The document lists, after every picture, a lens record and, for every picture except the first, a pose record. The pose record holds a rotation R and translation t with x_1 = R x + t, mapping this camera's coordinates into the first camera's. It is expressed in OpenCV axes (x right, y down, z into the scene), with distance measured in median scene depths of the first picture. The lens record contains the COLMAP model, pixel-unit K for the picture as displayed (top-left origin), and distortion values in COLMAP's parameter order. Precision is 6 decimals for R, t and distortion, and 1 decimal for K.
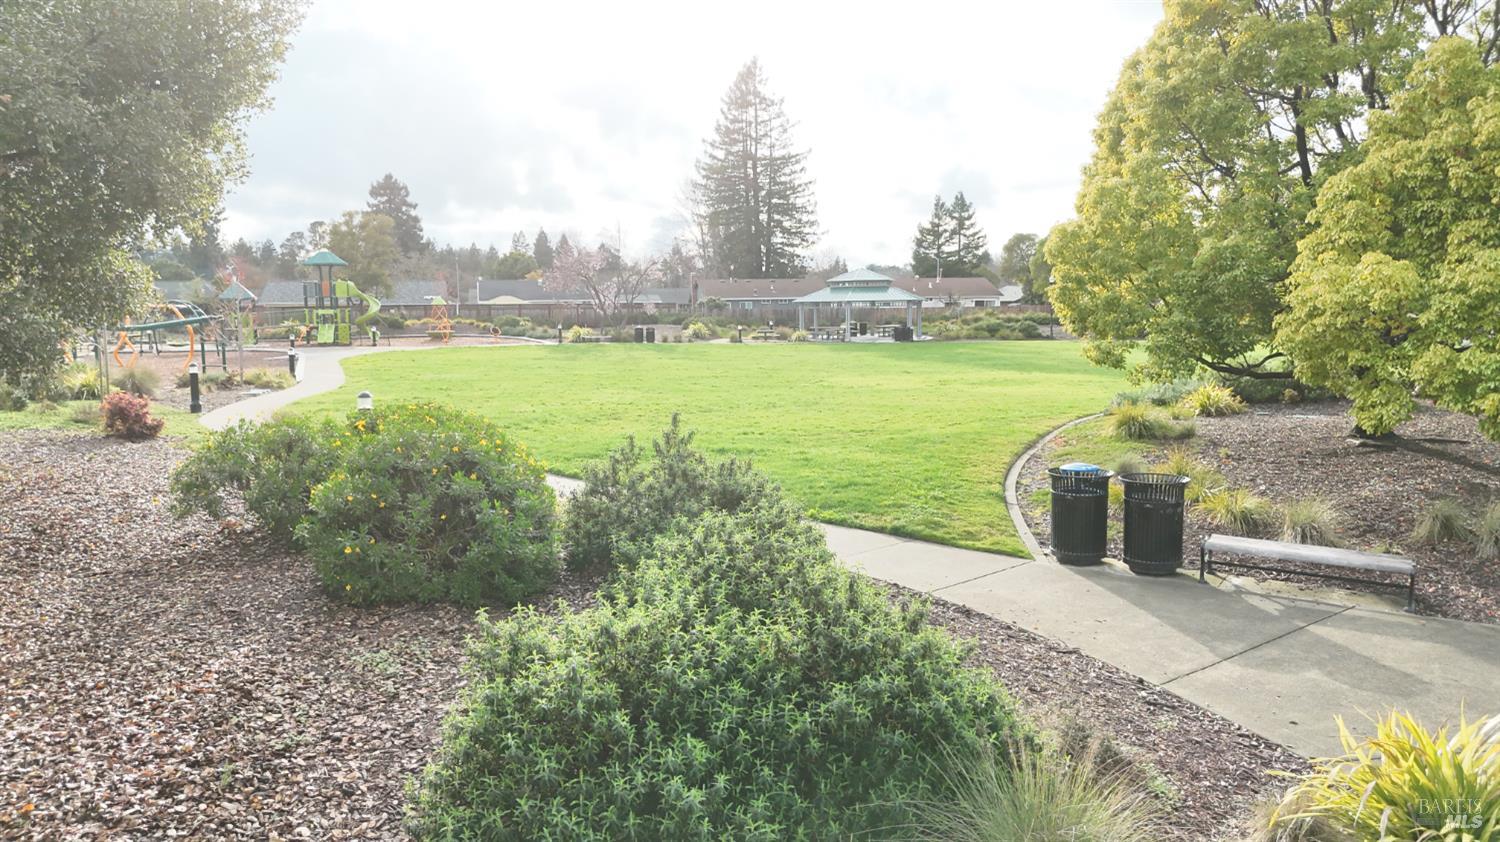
lens RADIAL K [[1100.4, 0, 749.2], [0, 1100.4, 425.4], [0, 0, 1]] dist [0.056605, -0.022698]
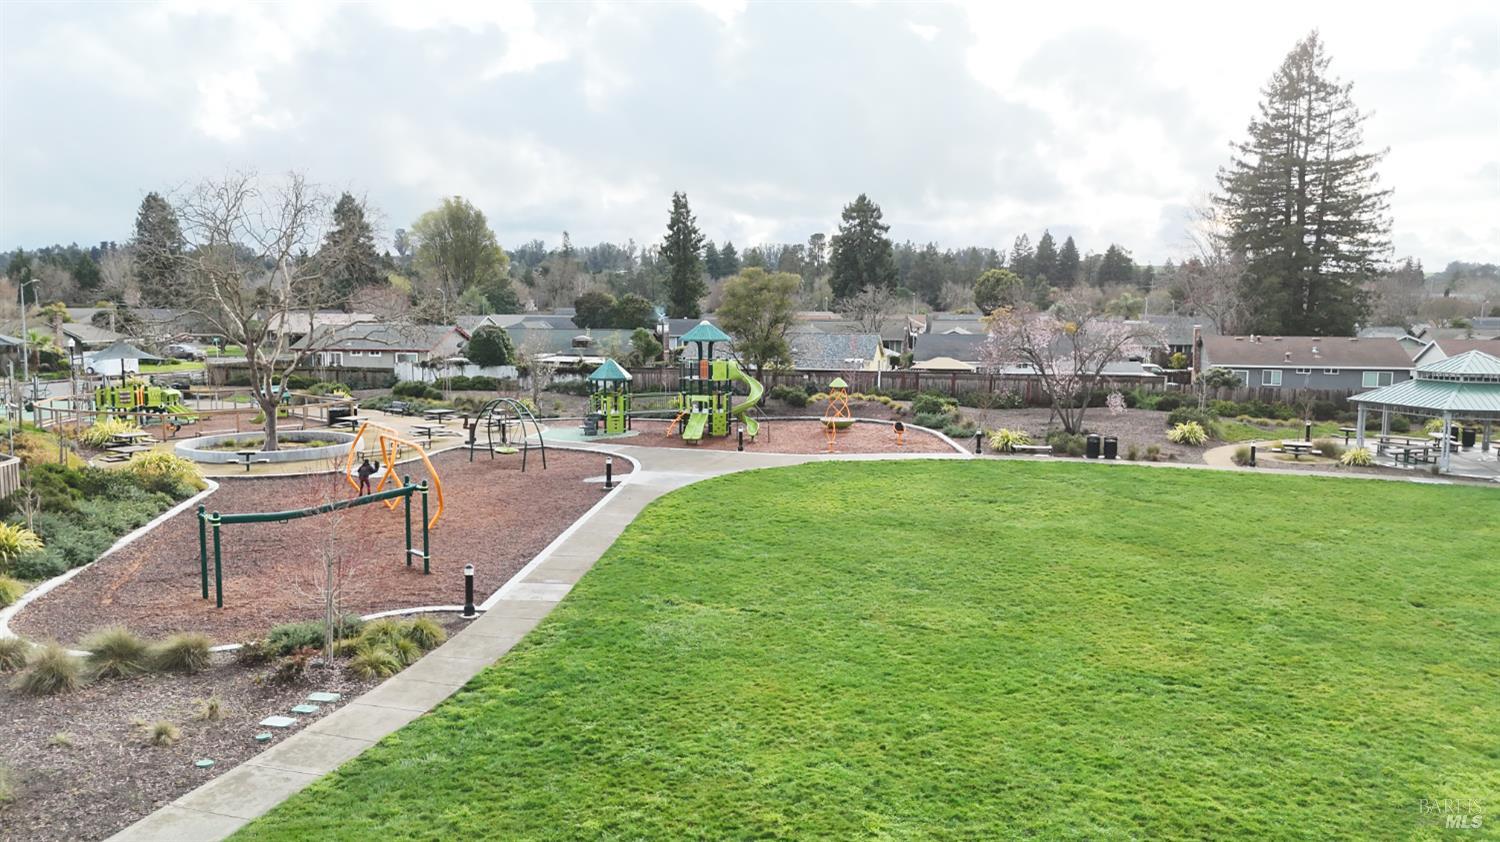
lens RADIAL K [[1100.4, 0, 745.6], [0, 1100.4, 415.2], [0, 0, 1]] dist [0.056605, -0.022698]
pose [[0.900010, 0.062669, -0.431340, 0.002043], [-0.065657, 0.997810, 0.007974, -0.046807], [0.430896, 0.021144, 0.902154, 0.131182]]
